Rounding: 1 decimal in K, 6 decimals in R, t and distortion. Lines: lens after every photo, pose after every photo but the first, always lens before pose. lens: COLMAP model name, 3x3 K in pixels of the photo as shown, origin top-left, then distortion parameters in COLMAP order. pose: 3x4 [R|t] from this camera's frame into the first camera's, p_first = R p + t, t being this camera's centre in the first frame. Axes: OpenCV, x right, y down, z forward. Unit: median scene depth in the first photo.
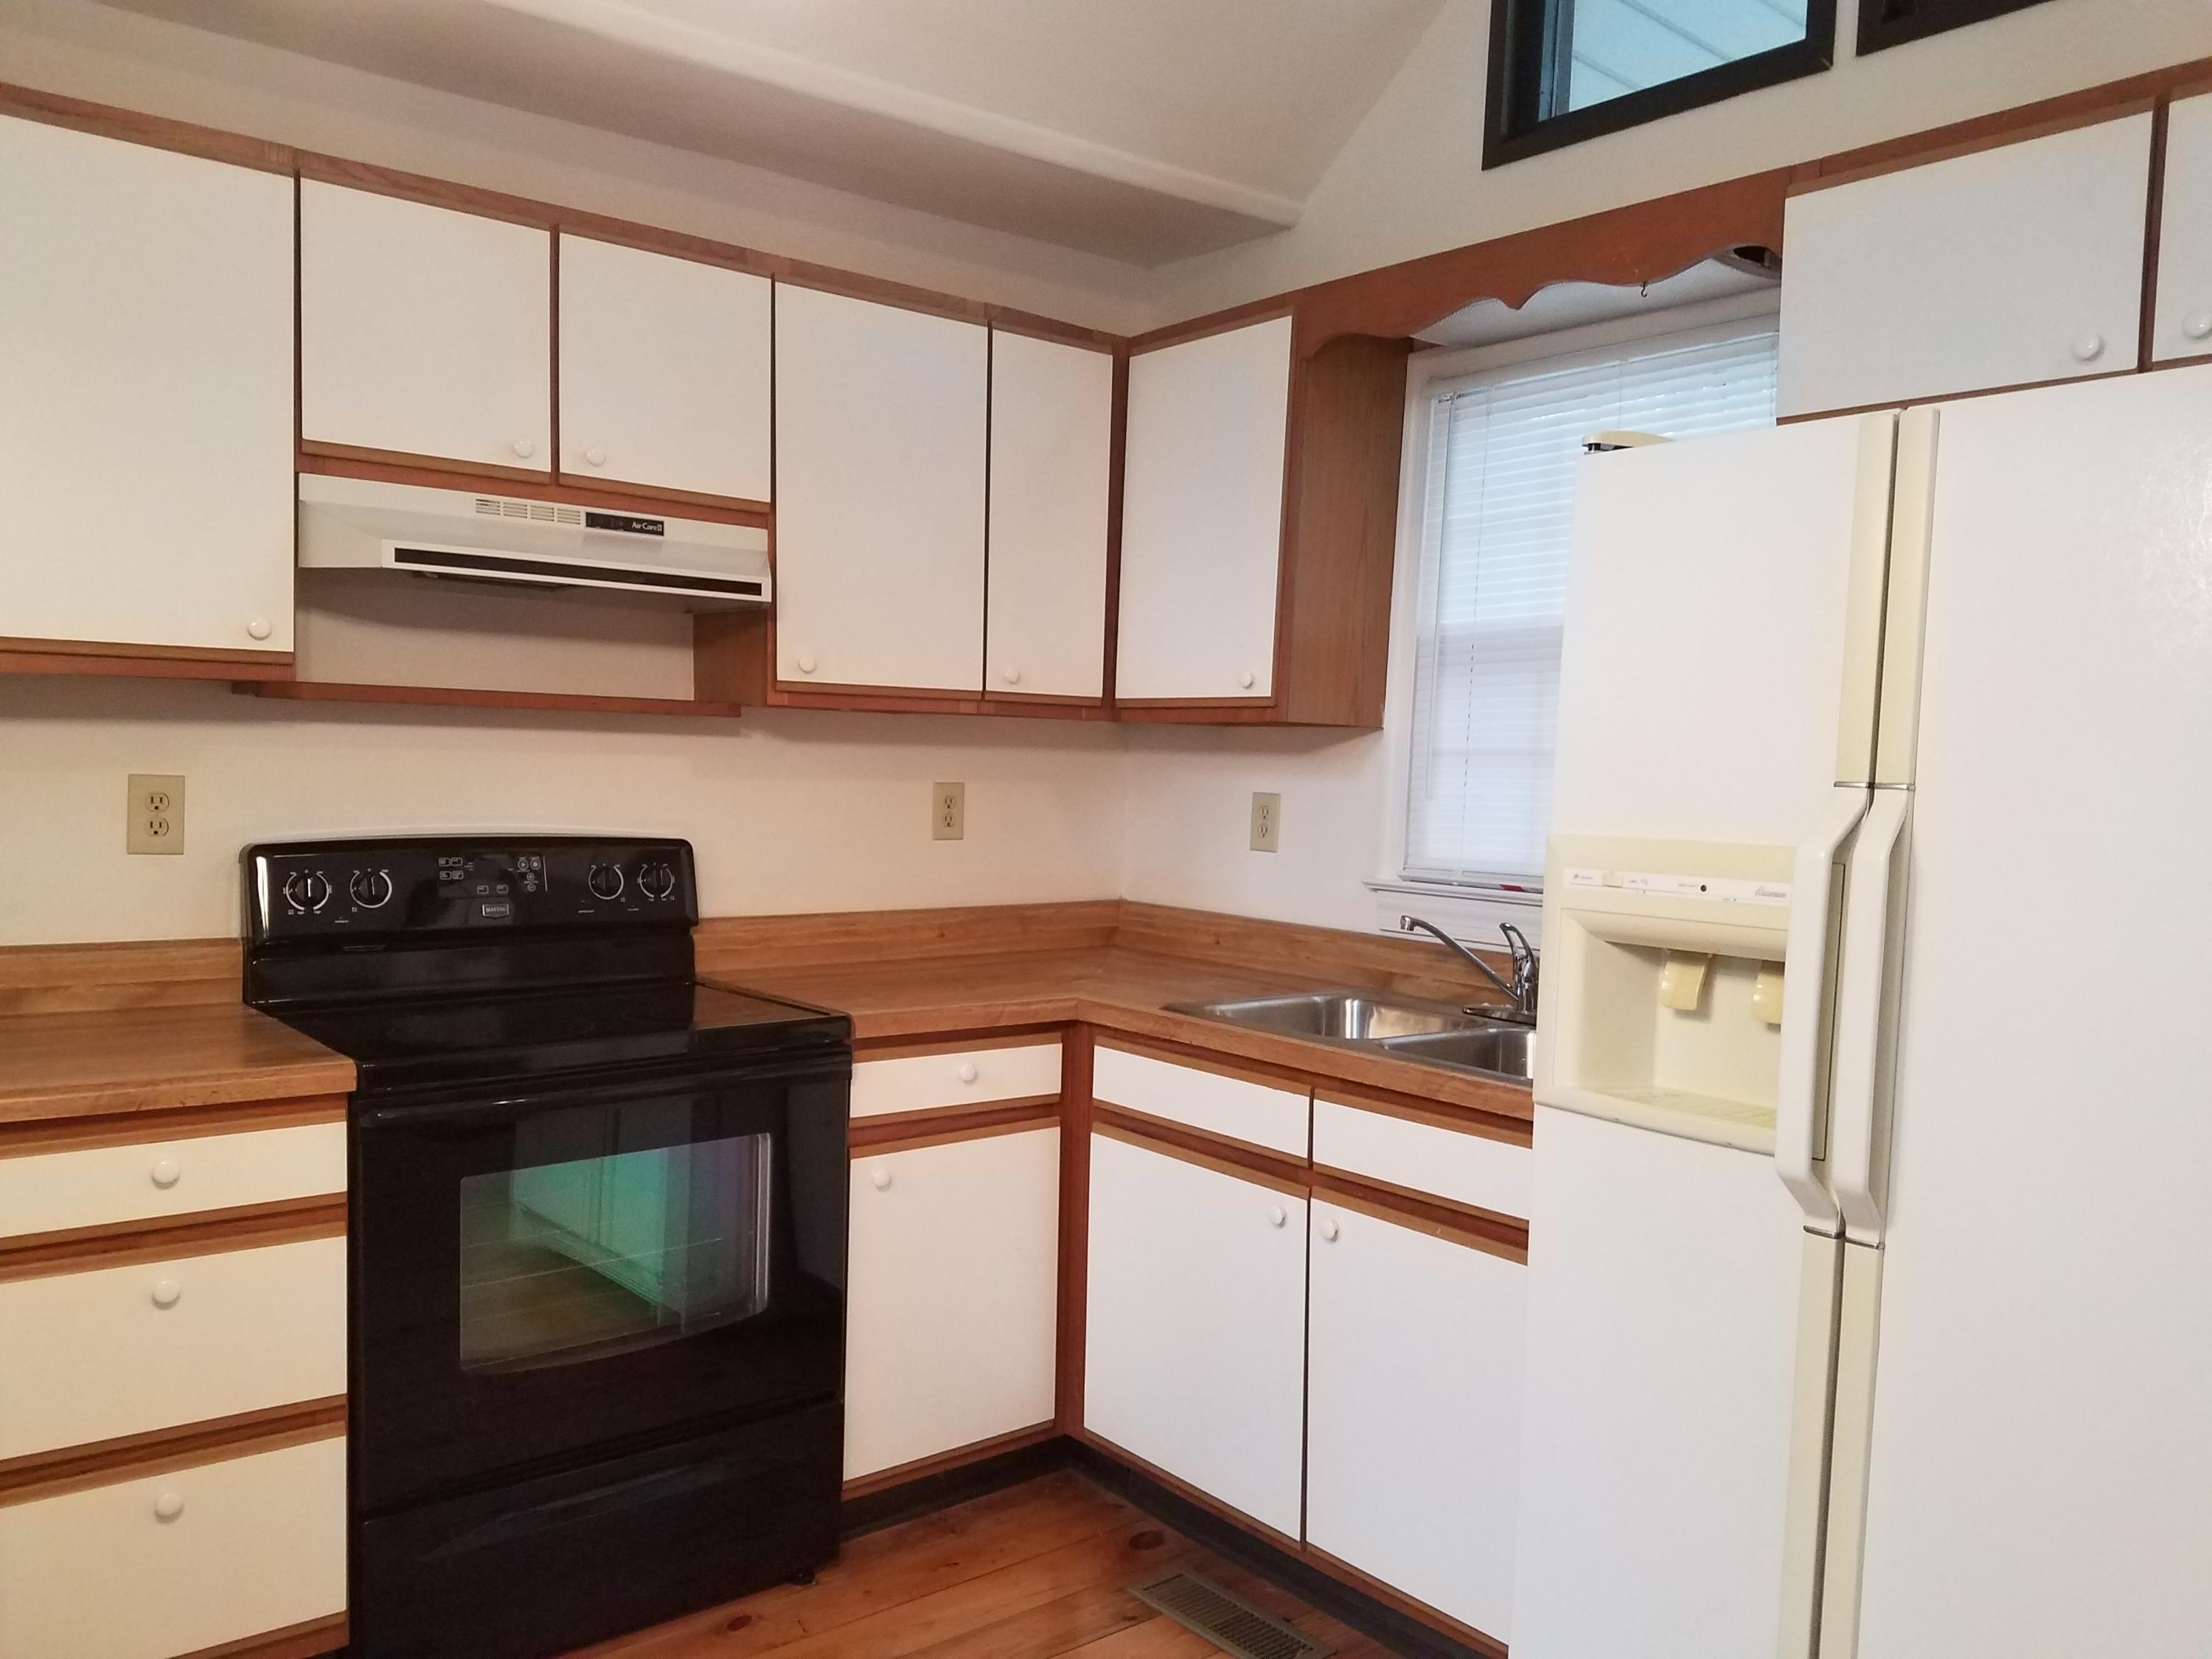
lens RADIAL K [[1683.7, 0, 1048.8], [0, 1683.7, 890.9], [0, 0, 1]] dist [0.202897, -0.395655]
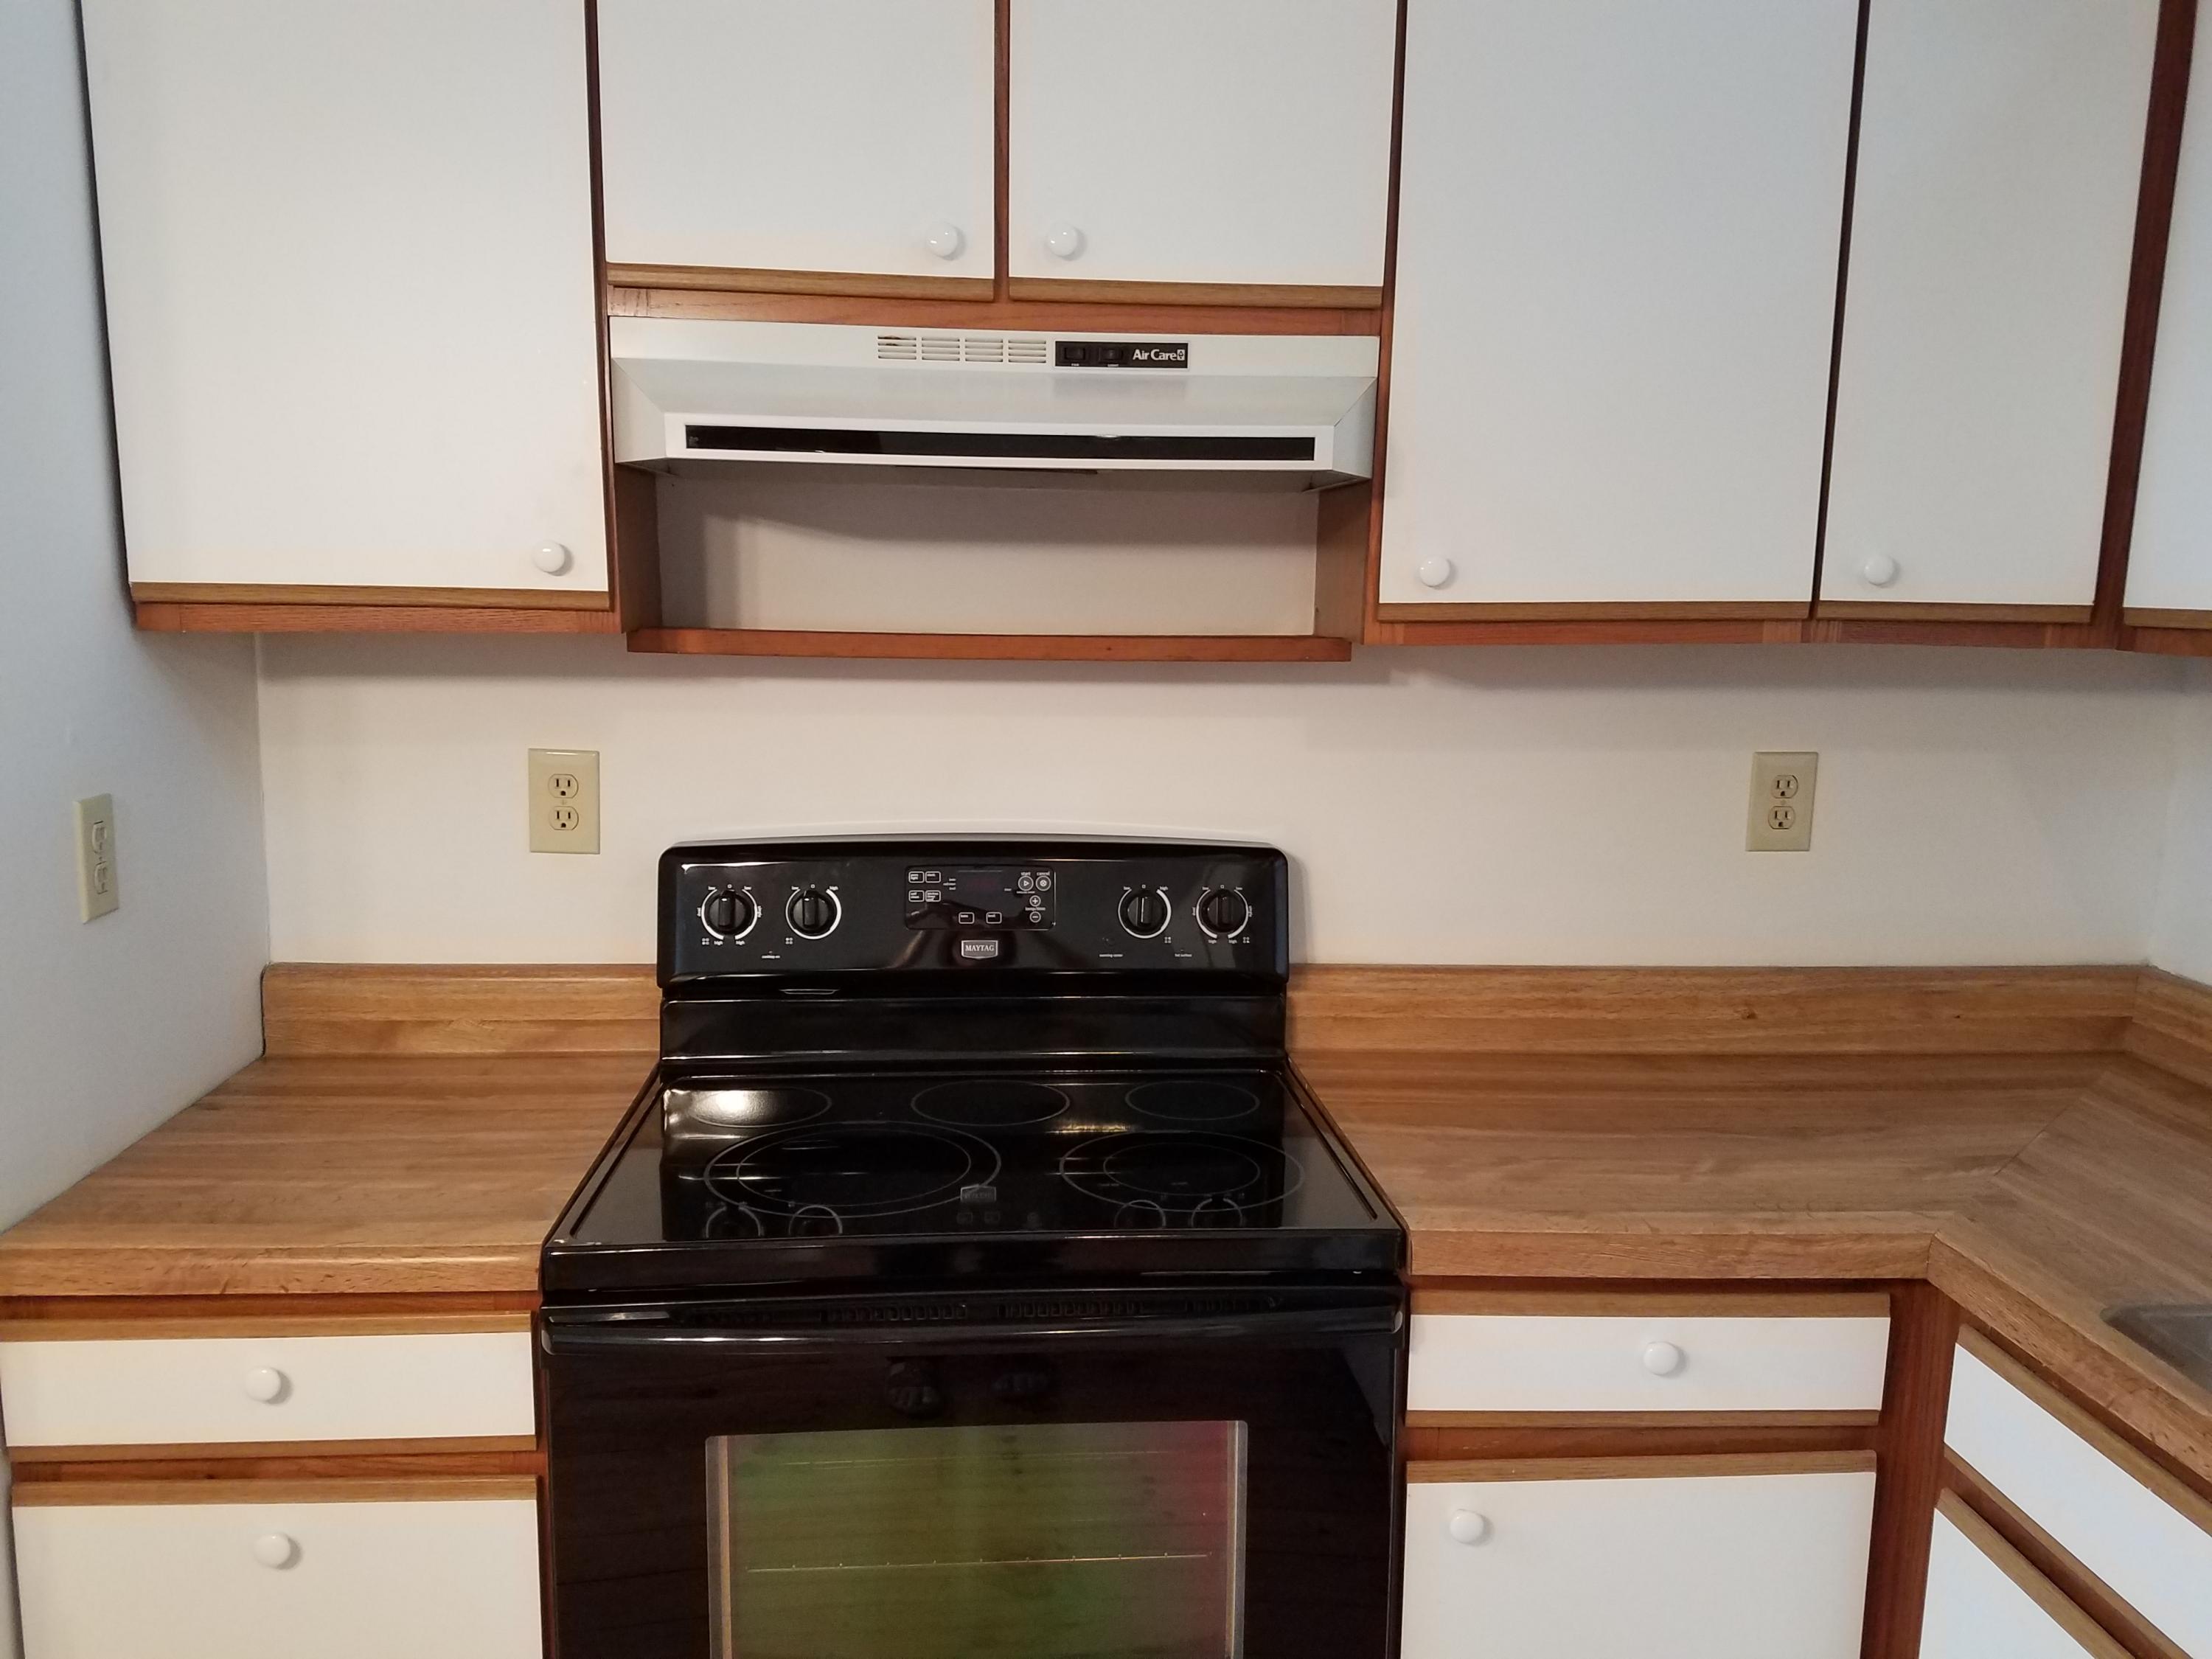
lens RADIAL K [[1678.4, 0, 1090.1], [0, 1678.4, 875.0], [0, 0, 1]] dist [0.209374, -0.353445]
pose [[0.828864, 0.079345, -0.553795, 0.089252], [-0.036464, 0.995449, 0.088047, -0.081137], [0.558261, -0.052786, 0.827985, 0.469970]]
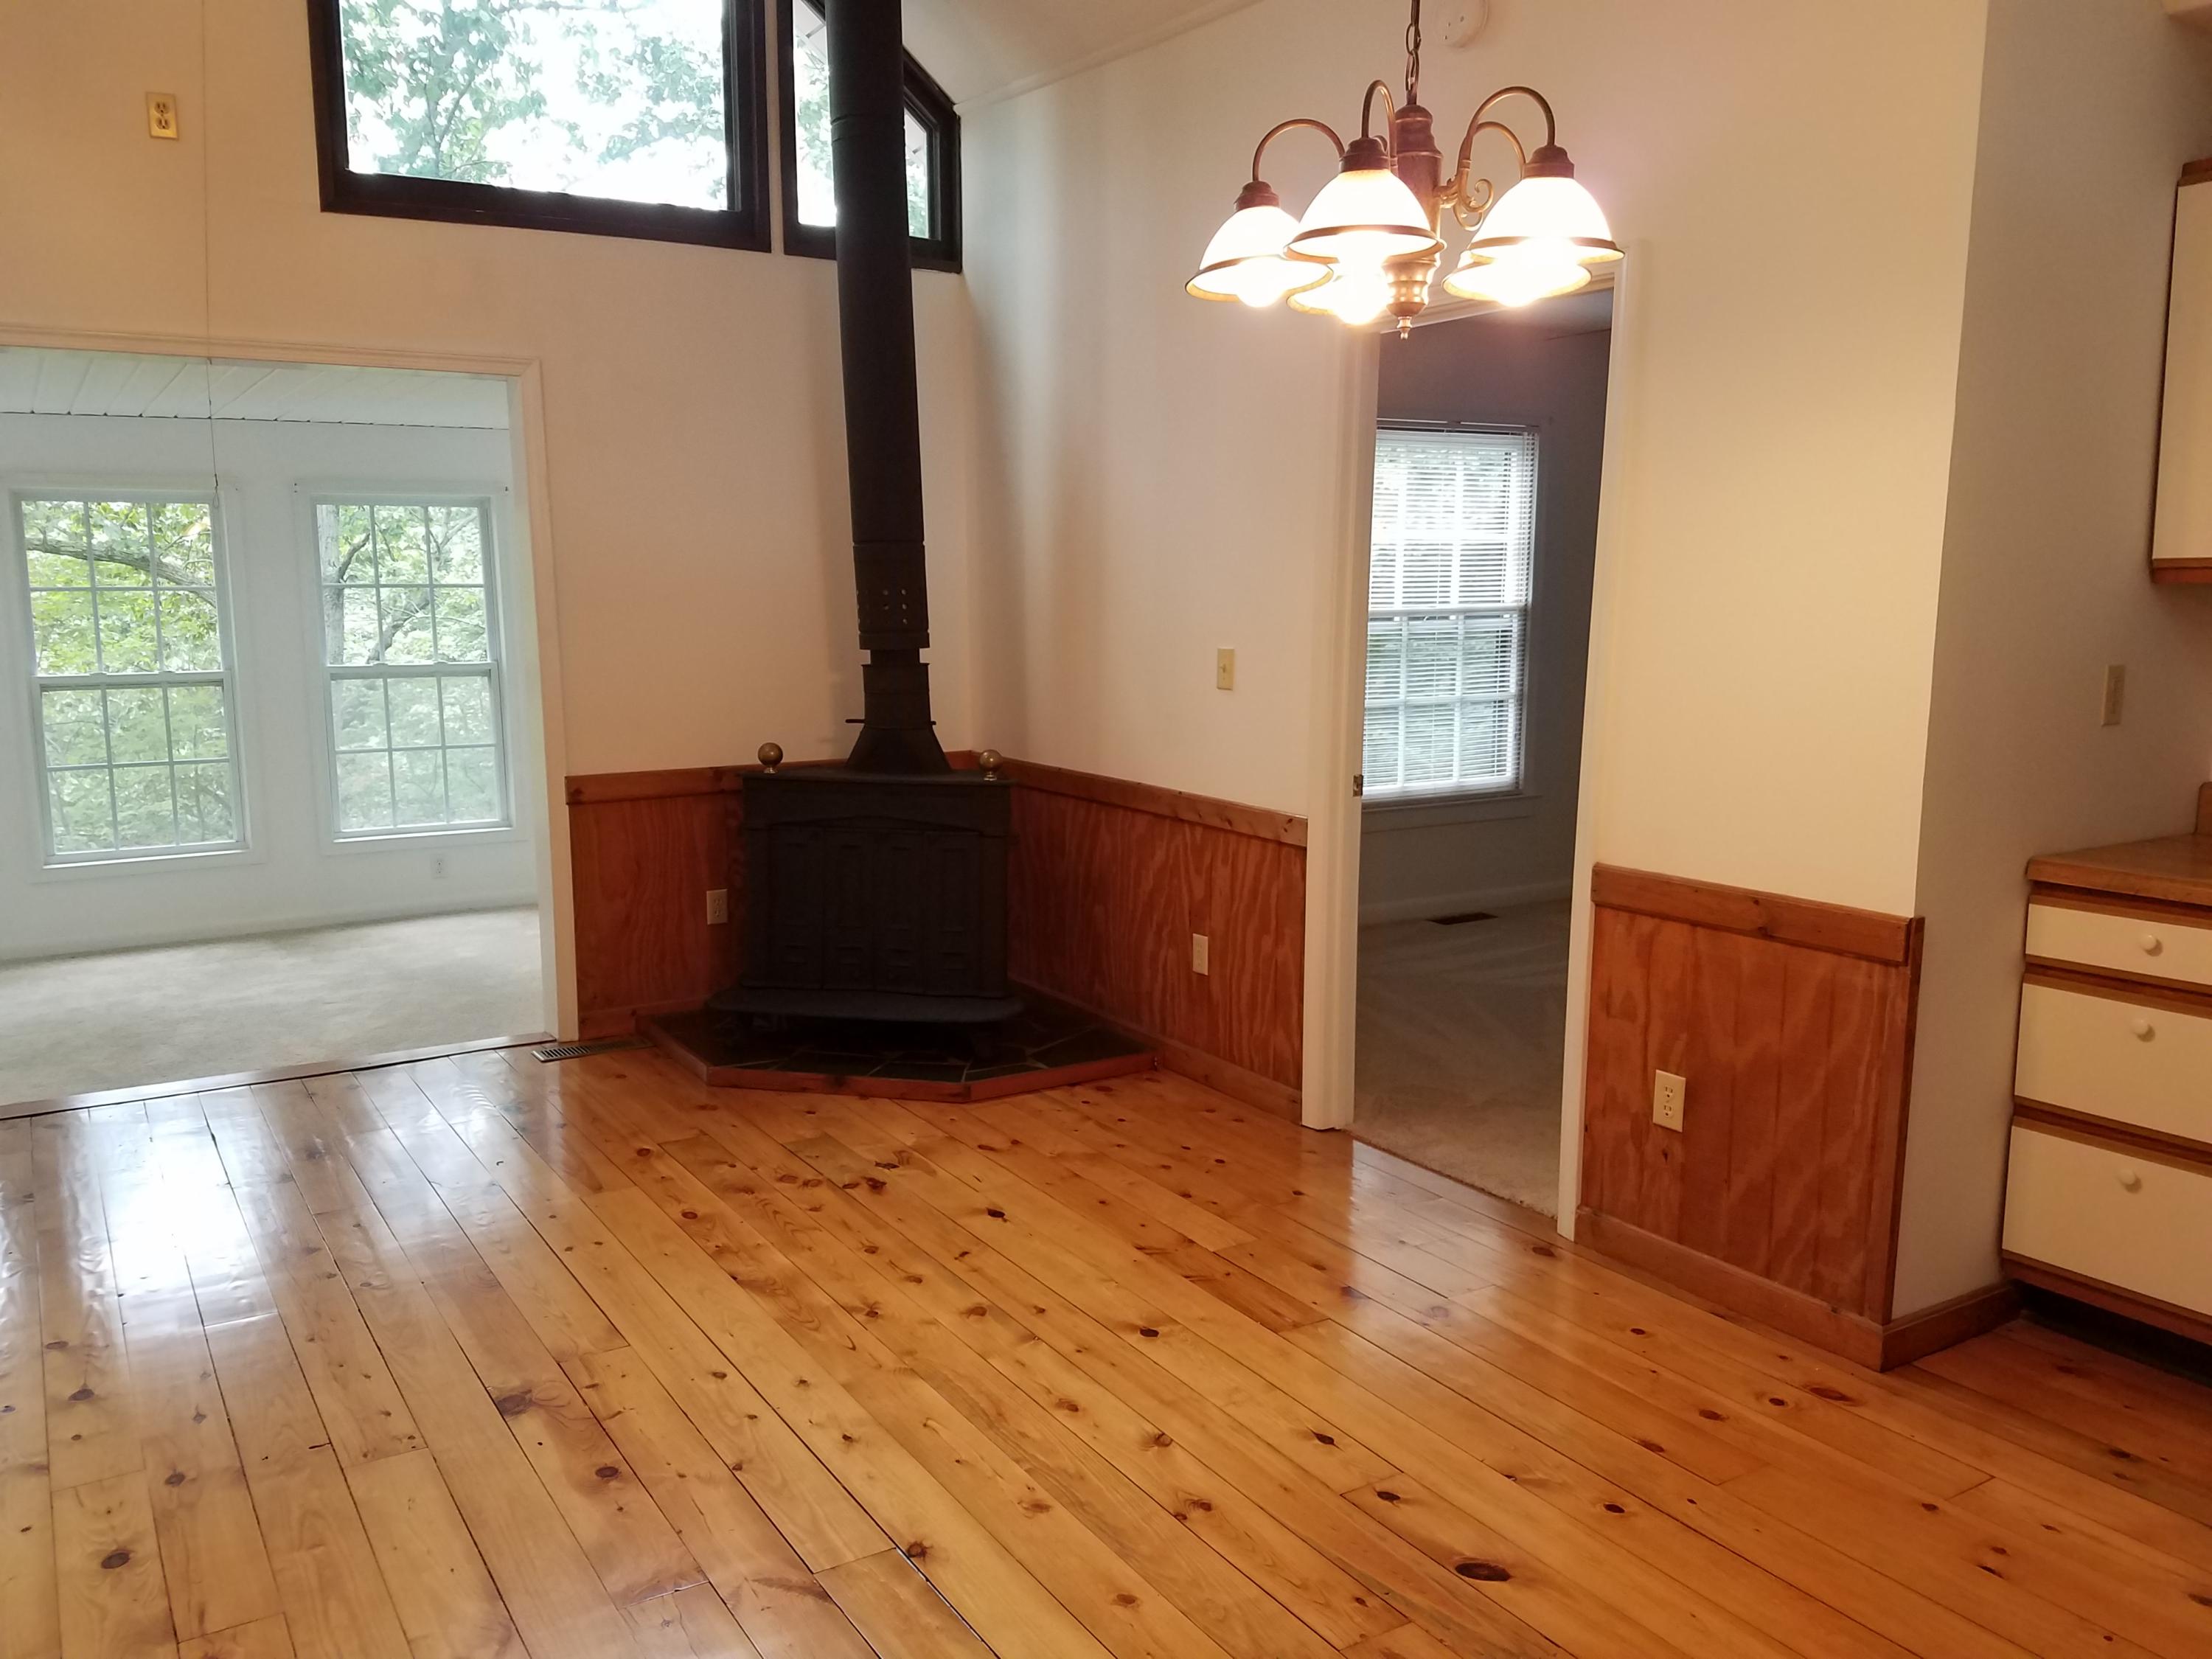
lens RADIAL K [[1711.5, 0, 1069.8], [0, 1711.5, 837.1], [0, 0, 1]] dist [0.118068, -0.176094]
pose [[-0.108634, 0.113534, -0.987577, 0.722029], [-0.078263, 0.989396, 0.122353, -0.019651], [0.990996, 0.090582, -0.098597, 0.200305]]
